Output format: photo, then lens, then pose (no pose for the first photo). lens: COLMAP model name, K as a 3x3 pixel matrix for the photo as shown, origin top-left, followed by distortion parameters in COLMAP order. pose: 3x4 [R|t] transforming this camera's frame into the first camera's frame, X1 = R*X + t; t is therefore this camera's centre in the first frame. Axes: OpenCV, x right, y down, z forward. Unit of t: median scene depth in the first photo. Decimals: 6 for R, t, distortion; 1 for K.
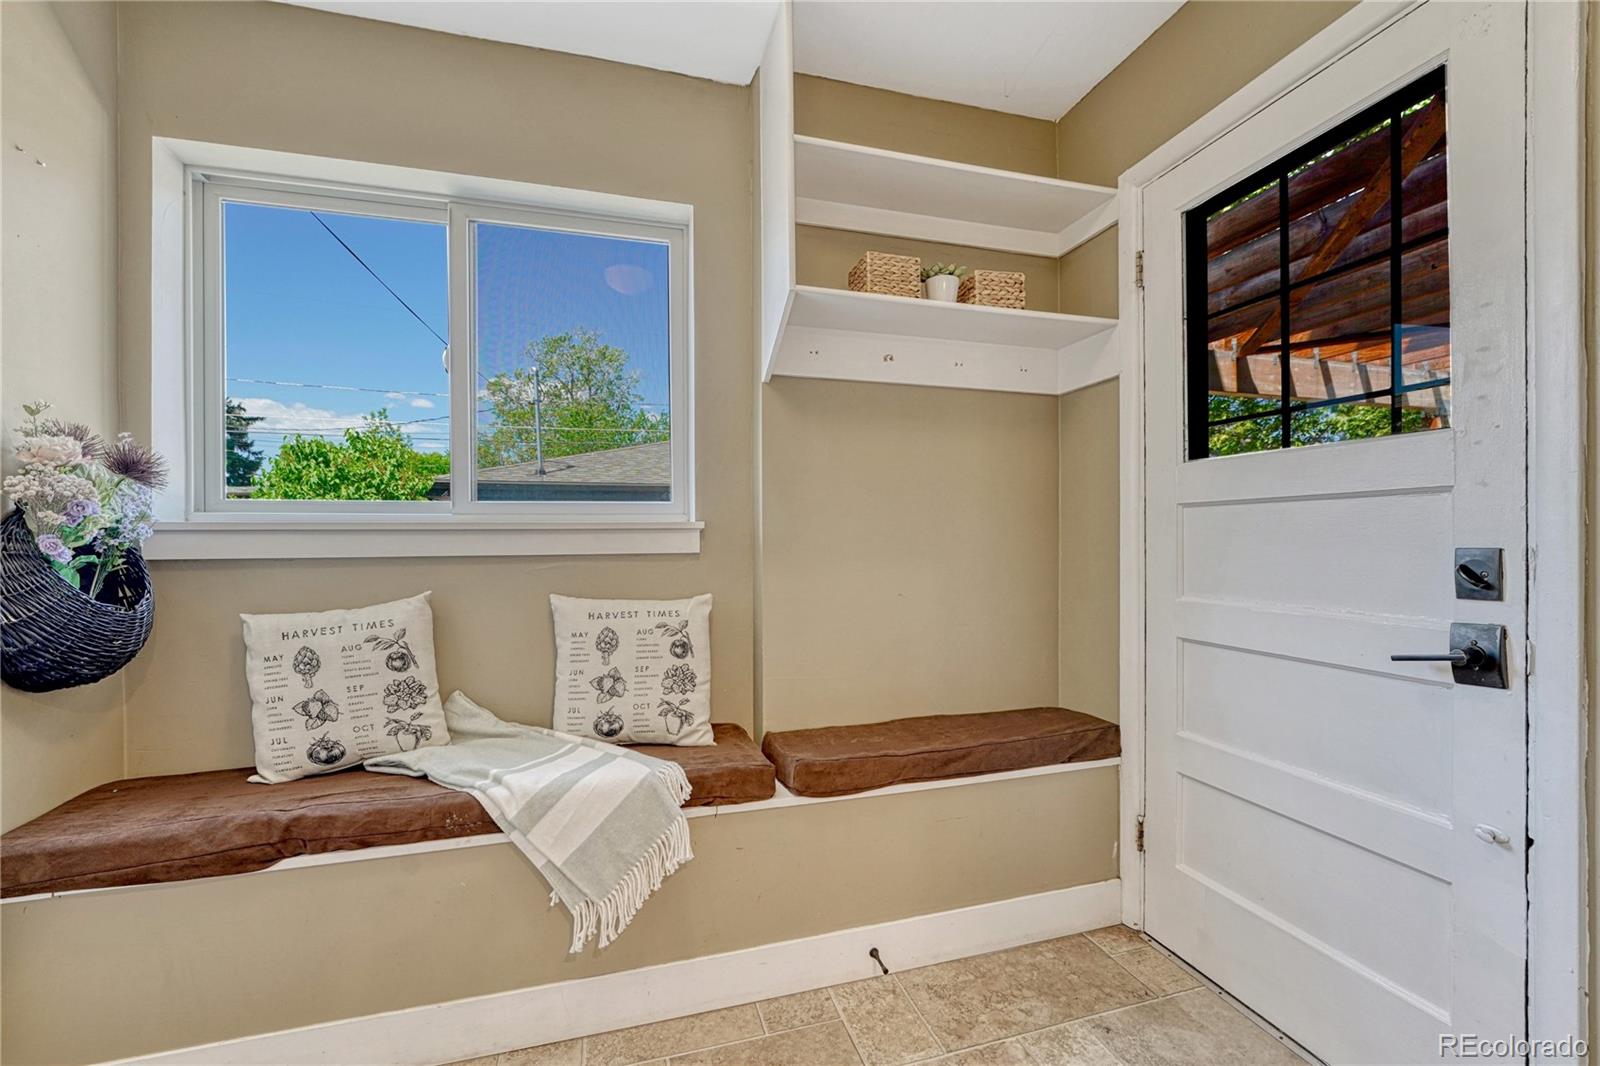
lens RADIAL K [[661.5, 0, 800.8], [0, 661.5, 537.4], [0, 0, 1]] dist [-0.016274, 0.003728]
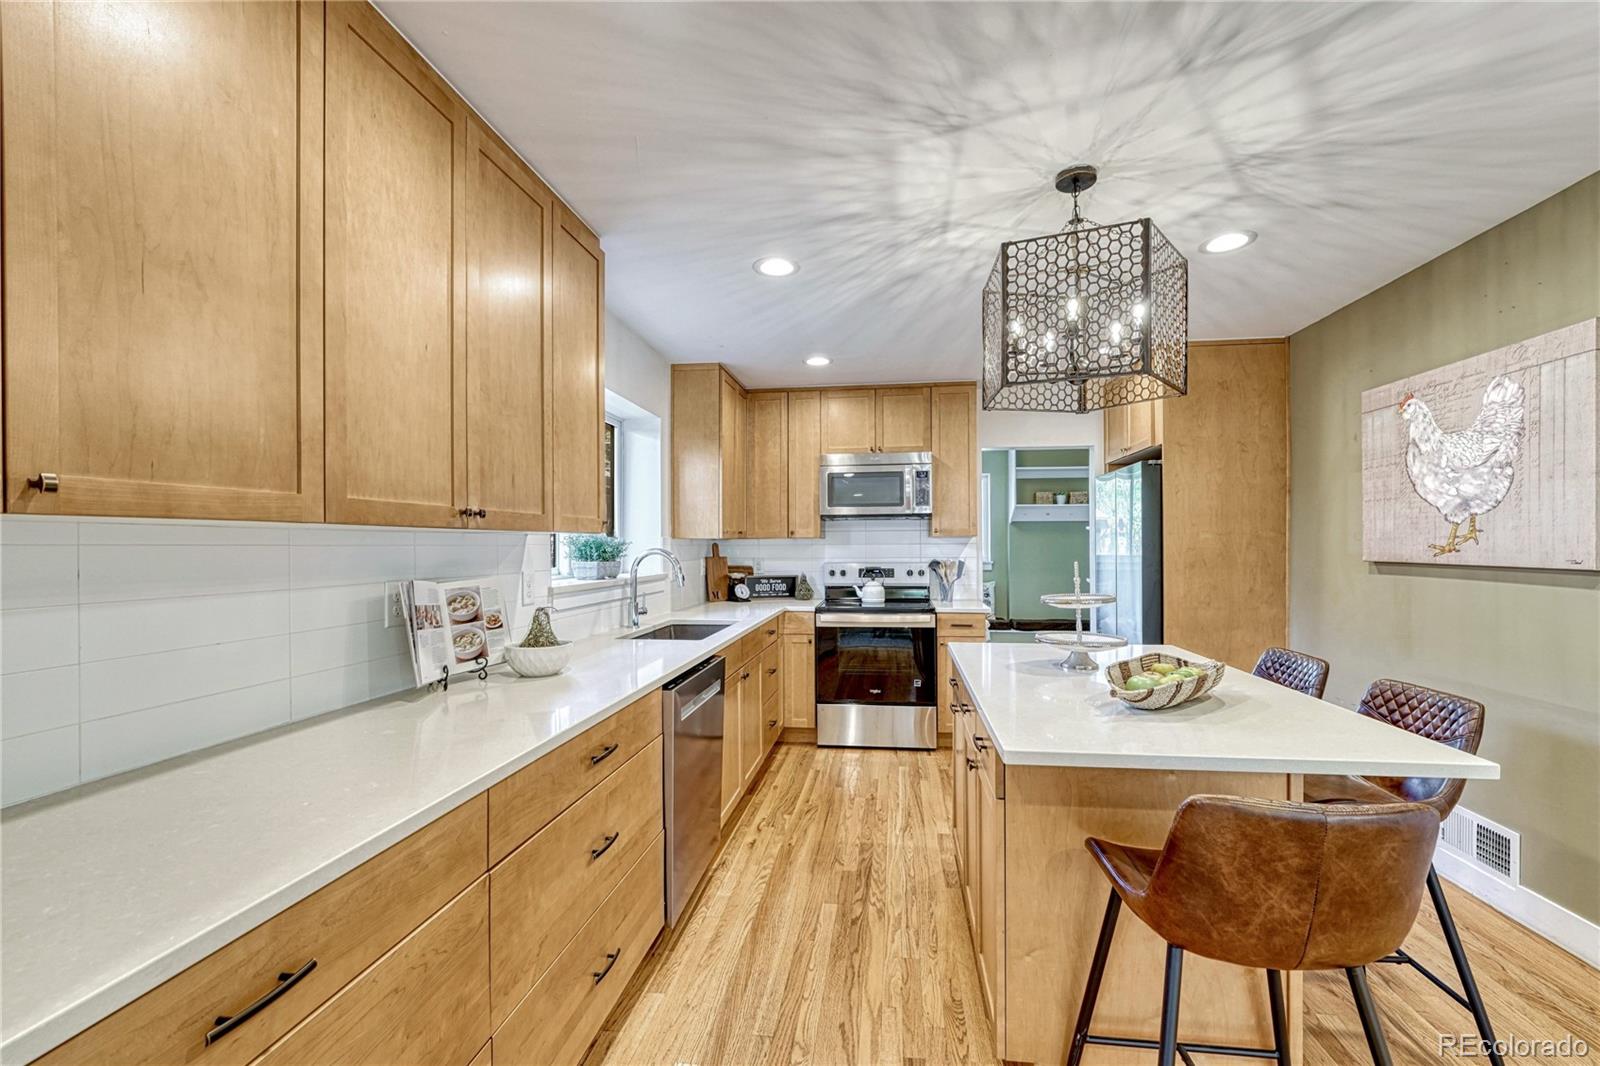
lens RADIAL K [[661.5, 0, 794.0], [0, 661.5, 548.3], [0, 0, 1]] dist [-0.016274, 0.003728]
pose [[0.902378, 0.000332, -0.430945, 0.470451], [0.001396, 0.999992, 0.003694, -0.121631], [0.430943, -0.003935, 0.902371, -2.995591]]
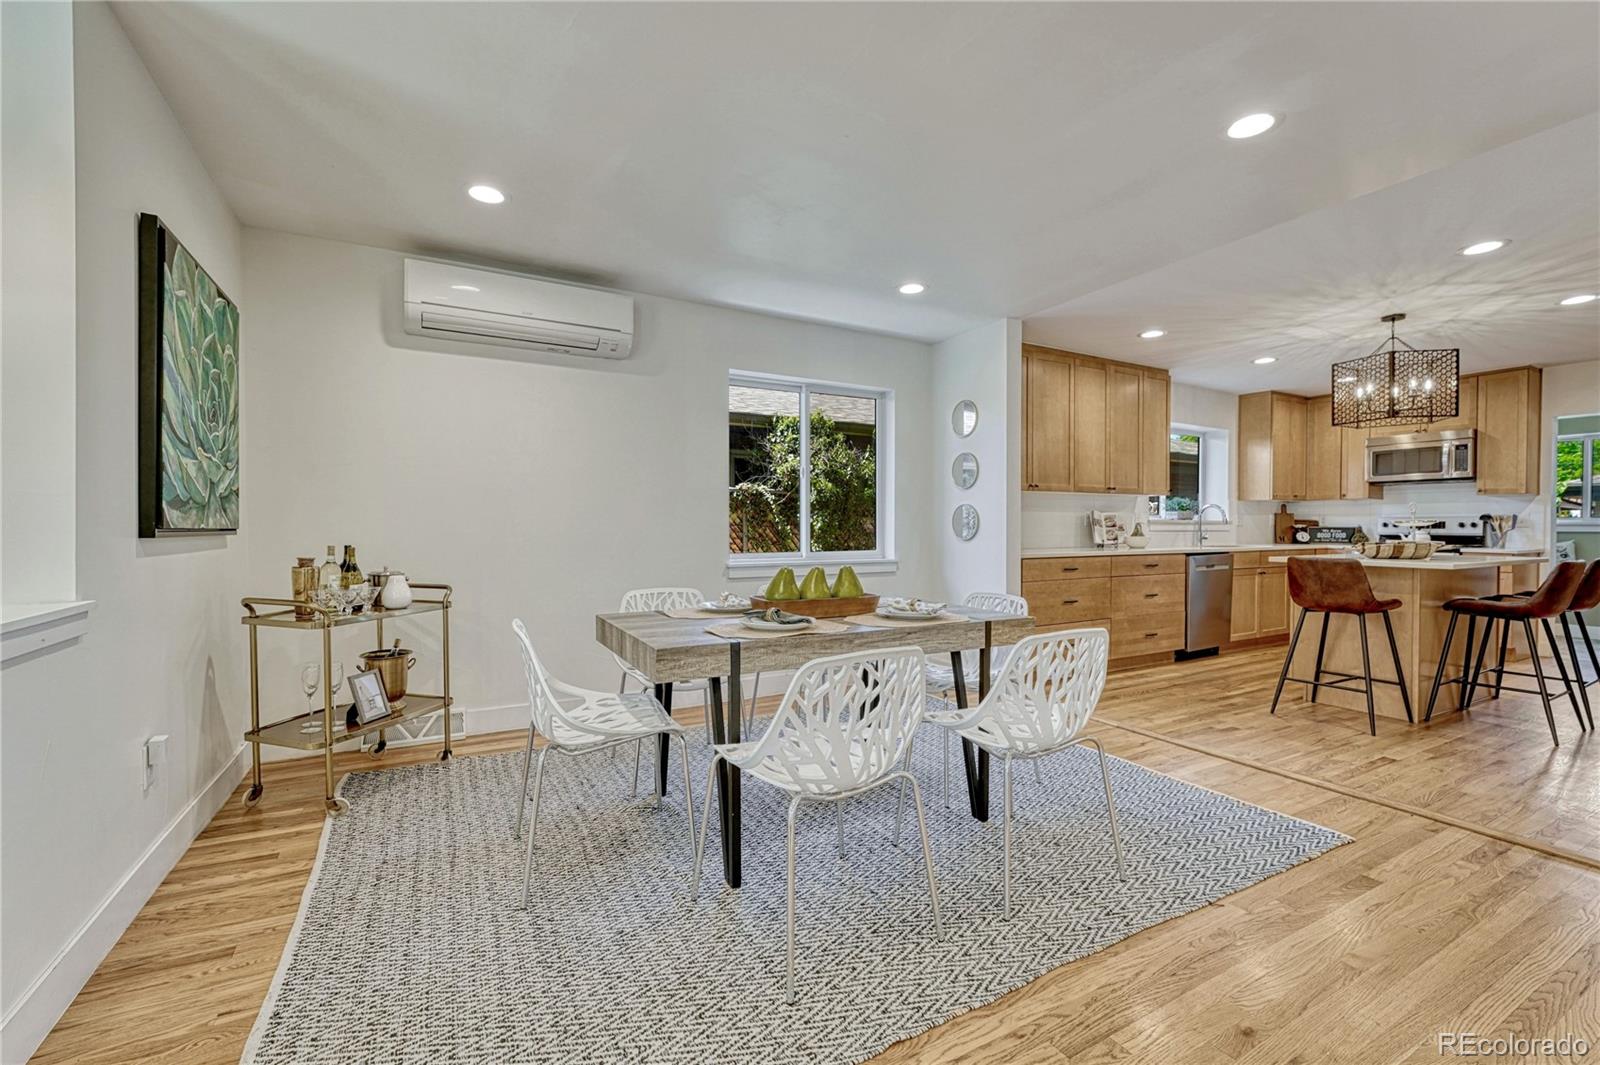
lens RADIAL K [[643.9, 0, 832.1], [0, 643.9, 531.1], [0, 0, 1]] dist [-0.002756, -0.000289]
pose [[0.219501, 0.015128, -0.975495, 2.233271], [-0.004671, 0.999885, 0.014455, -0.011460], [0.975601, 0.001384, 0.219546, -4.229540]]
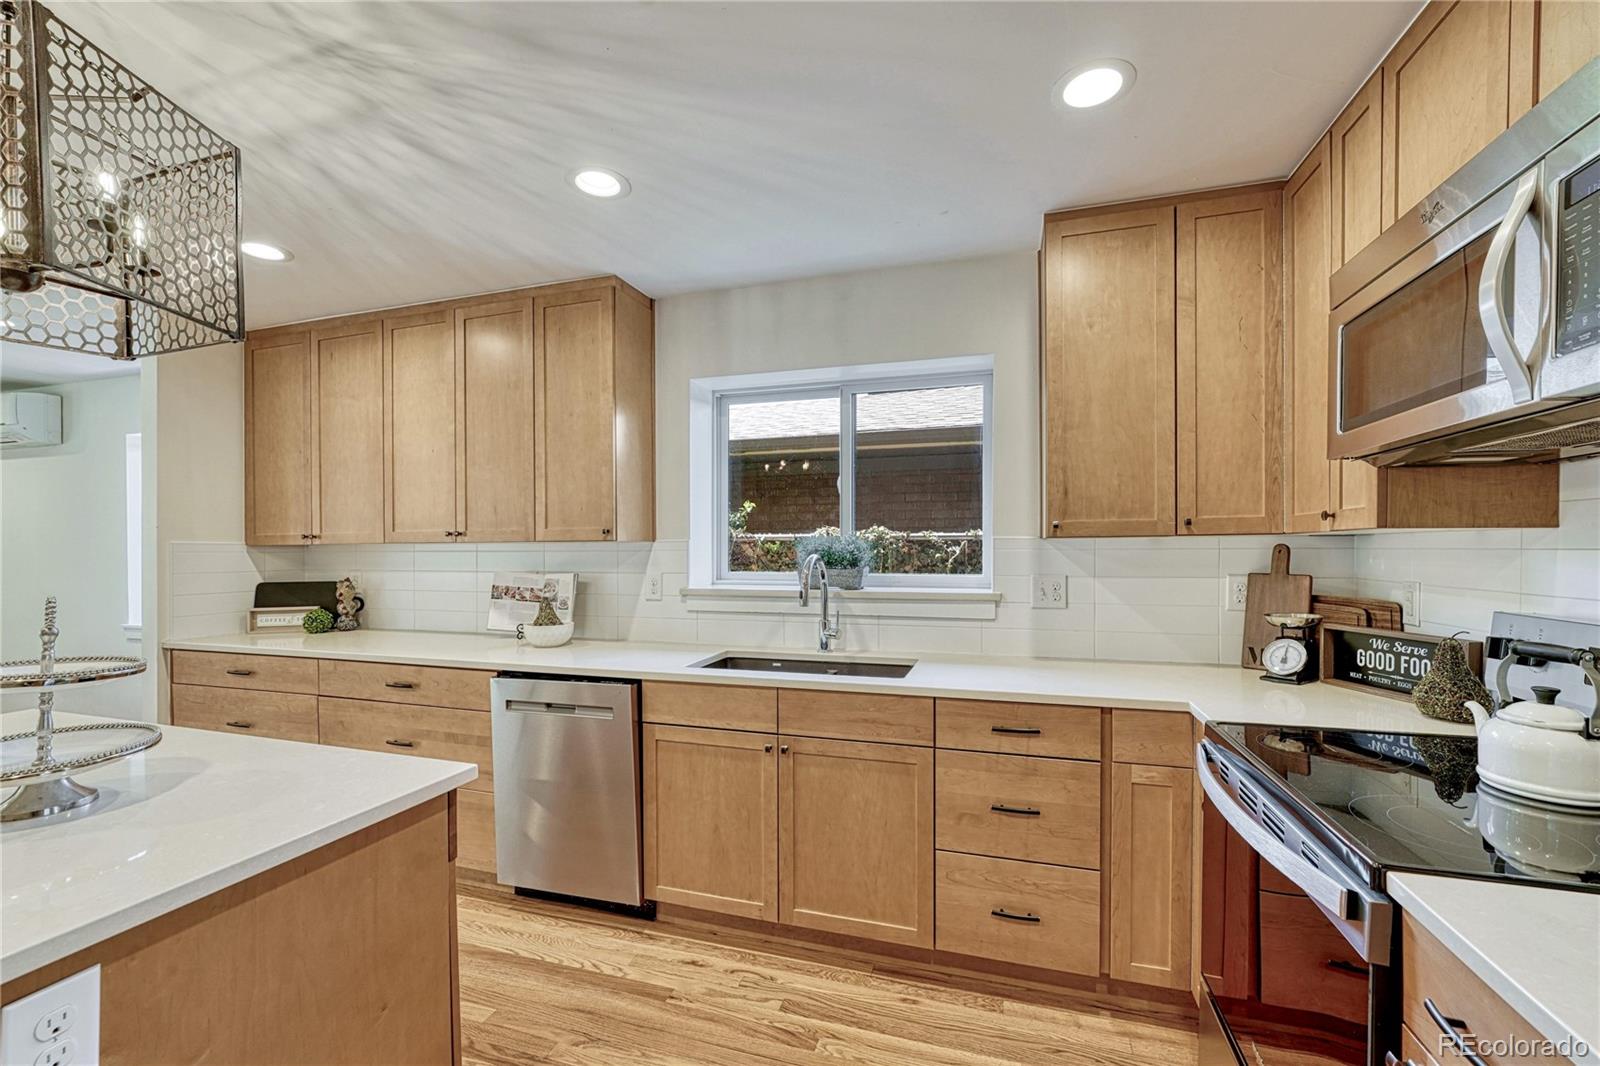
lens RADIAL K [[661.5, 0, 816.8], [0, 661.5, 555.2], [0, 0, 1]] dist [-0.016274, 0.003728]
pose [[-0.554756, 0.013820, -0.831898, 0.525717], [0.004235, 0.999896, 0.013787, -0.133618], [0.832002, 0.004125, -0.554757, -0.713639]]
